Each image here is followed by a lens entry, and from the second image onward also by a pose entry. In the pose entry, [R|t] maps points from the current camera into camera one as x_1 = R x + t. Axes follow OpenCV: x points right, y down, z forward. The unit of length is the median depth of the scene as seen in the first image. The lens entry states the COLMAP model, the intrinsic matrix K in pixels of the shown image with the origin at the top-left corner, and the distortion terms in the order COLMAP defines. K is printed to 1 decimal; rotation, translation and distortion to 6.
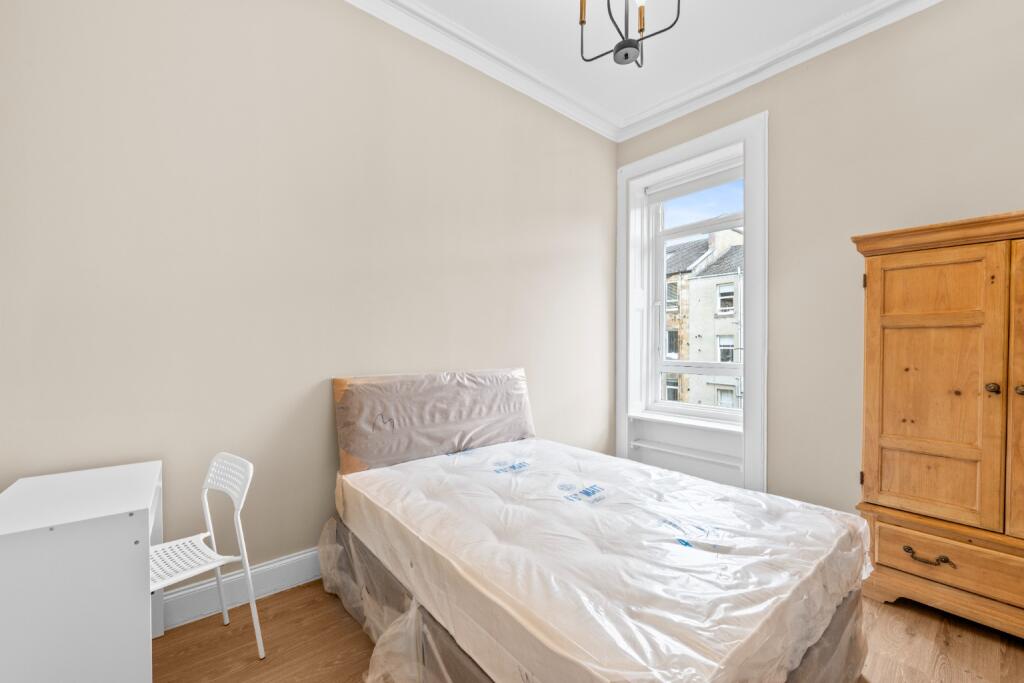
lens RADIAL K [[404.0, 0, 511.4], [0, 404.0, 345.9], [0, 0, 1]] dist [-0.000386, -0.000001]
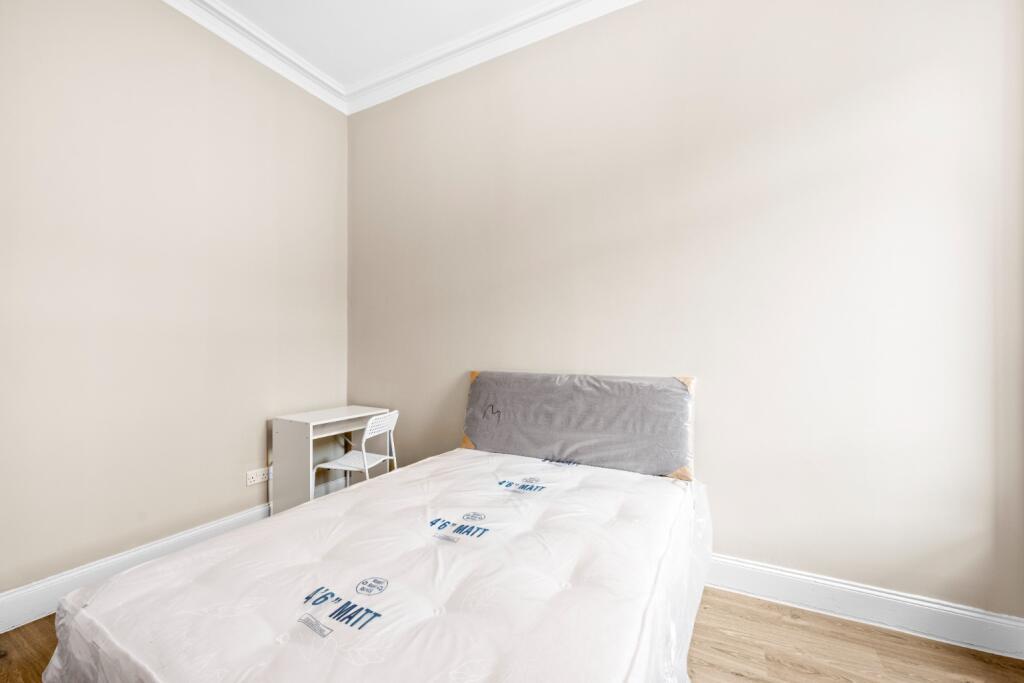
lens RADIAL K [[404.0, 0, 511.7], [0, 404.0, 344.0], [0, 0, 1]] dist [-0.000386, -0.000001]
pose [[0.381970, -0.009042, -0.924131, 0.658835], [-0.002509, 0.999938, -0.010821, 0.007759], [0.924171, 0.006452, 0.381924, 0.542654]]
